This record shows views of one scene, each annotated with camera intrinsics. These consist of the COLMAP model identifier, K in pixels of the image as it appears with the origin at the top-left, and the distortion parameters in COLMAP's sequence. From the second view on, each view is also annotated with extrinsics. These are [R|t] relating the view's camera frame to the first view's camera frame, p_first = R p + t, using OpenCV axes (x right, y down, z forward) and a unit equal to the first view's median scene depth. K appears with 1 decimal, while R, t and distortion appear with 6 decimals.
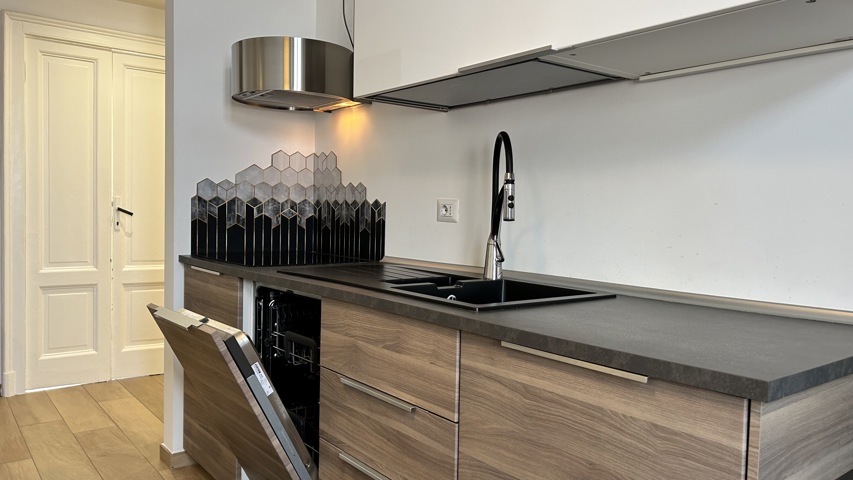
lens RADIAL K [[645.7, 0, 451.3], [0, 645.7, 239.5], [0, 0, 1]] dist [0.055074, -0.067525]
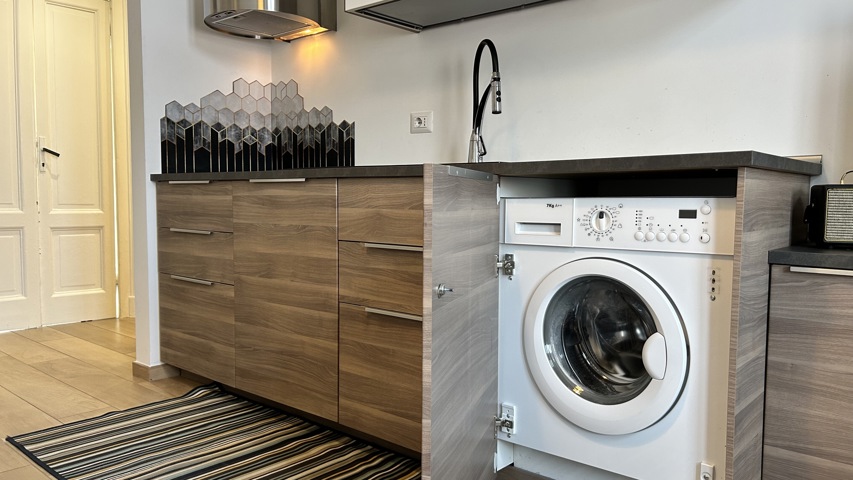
lens RADIAL K [[645.7, 0, 451.3], [0, 645.7, 239.5], [0, 0, 1]] dist [0.055074, -0.067525]
pose [[0.982351, -0.030356, 0.184569, -0.136196], [0.025419, 0.999255, 0.029054, 0.103528], [-0.185314, -0.023850, 0.982390, -0.099403]]
